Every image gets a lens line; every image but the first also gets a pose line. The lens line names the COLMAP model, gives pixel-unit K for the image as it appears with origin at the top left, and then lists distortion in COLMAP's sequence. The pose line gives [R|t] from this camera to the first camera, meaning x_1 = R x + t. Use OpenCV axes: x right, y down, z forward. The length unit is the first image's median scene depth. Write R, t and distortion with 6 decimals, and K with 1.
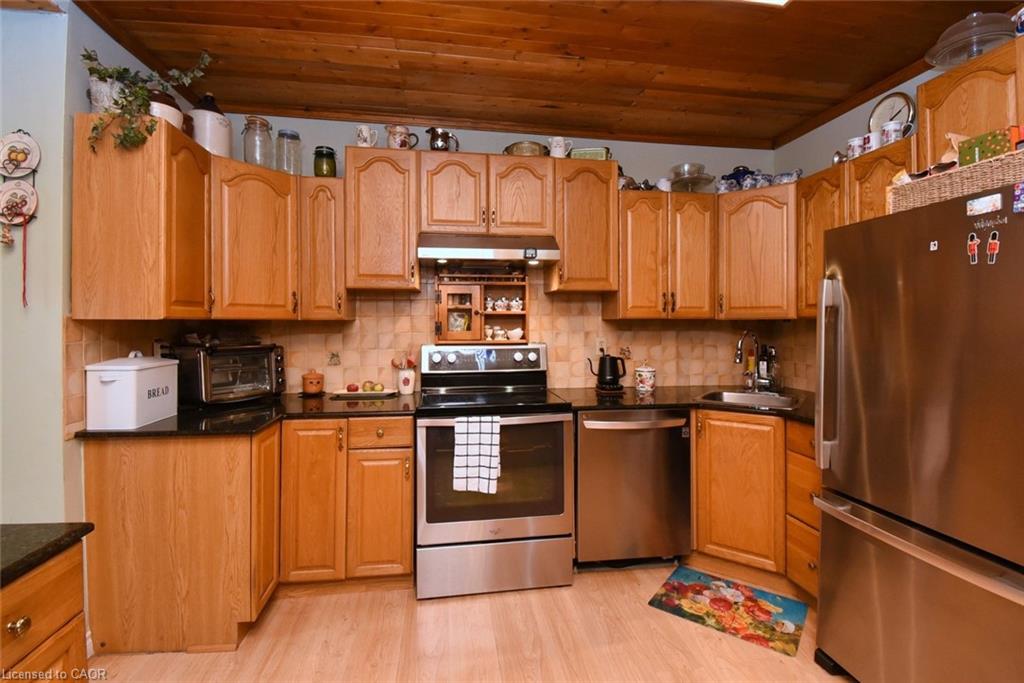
lens RADIAL K [[488.5, 0, 511.8], [0, 488.5, 322.7], [0, 0, 1]] dist [0.021590, -0.015316]
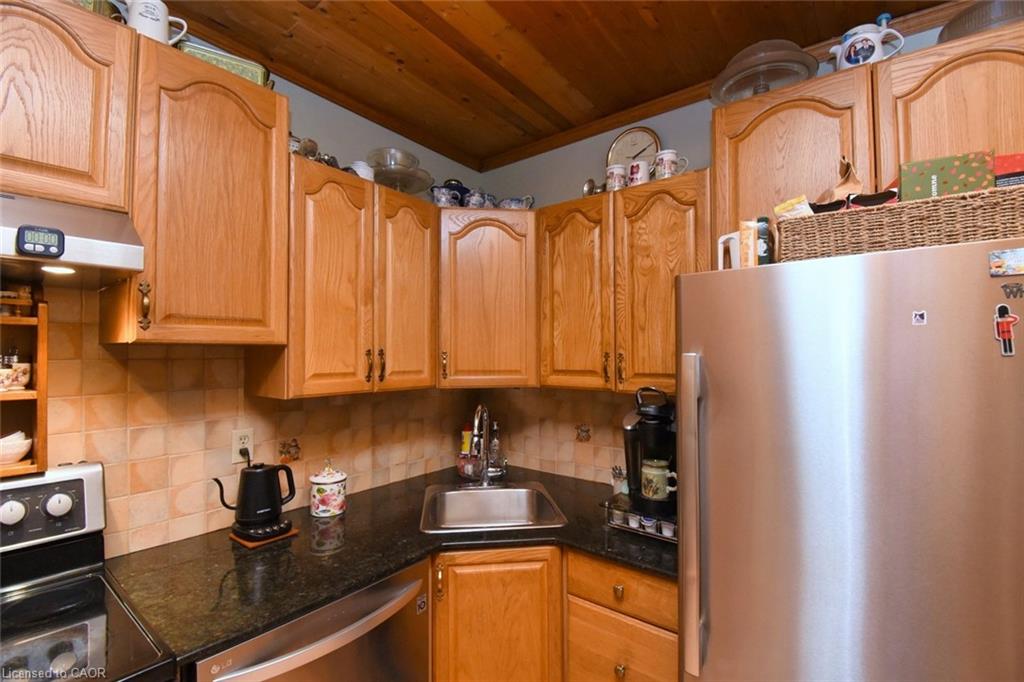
lens RADIAL K [[449.2, 0, 507.1], [0, 449.2, 344.6], [0, 0, 1]] dist [0.016973, -0.024458]
pose [[0.724642, 0.015182, 0.688958, 0.057588], [-0.003027, 0.999818, -0.018848, -0.057481], [-0.689119, 0.011572, 0.724556, 0.491297]]
